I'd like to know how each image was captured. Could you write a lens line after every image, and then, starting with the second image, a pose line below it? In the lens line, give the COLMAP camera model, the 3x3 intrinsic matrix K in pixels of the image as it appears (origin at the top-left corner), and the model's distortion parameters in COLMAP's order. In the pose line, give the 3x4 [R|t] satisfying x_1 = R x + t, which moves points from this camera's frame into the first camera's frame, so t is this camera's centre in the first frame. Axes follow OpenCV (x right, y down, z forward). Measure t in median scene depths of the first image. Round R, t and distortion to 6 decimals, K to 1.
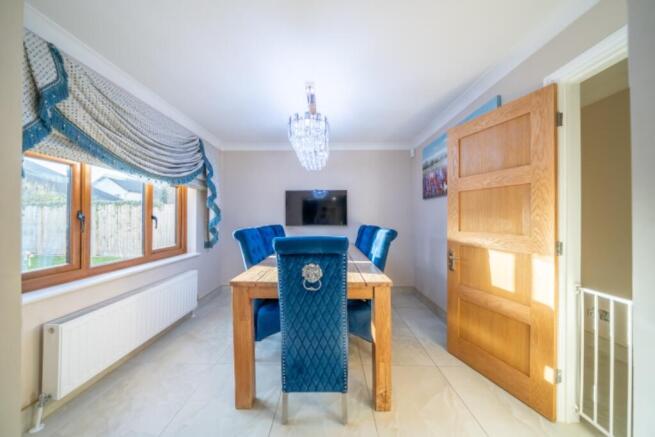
lens RADIAL K [[229.8, 0, 326.2], [0, 229.8, 225.9], [0, 0, 1]] dist [0.000115, -0.000007]
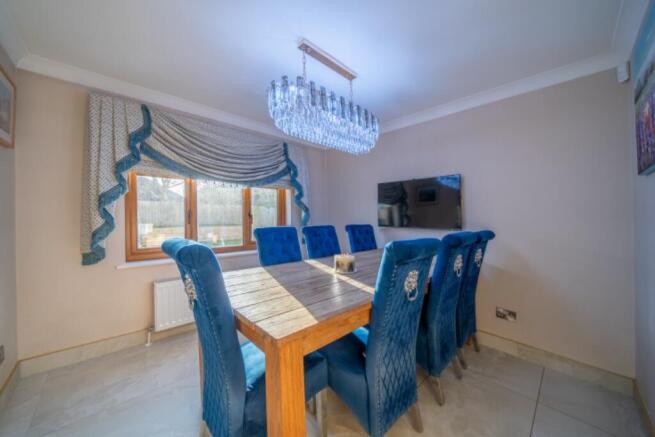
lens RADIAL K [[230.7, 0, 328.0], [0, 230.7, 221.0], [0, 0, 1]] dist [-0.001014, -0.000036]
pose [[0.700259, 0.028658, -0.713314, 0.407322], [-0.036954, 0.999309, 0.003870, -0.020712], [0.712932, 0.023649, 0.700834, 0.401440]]
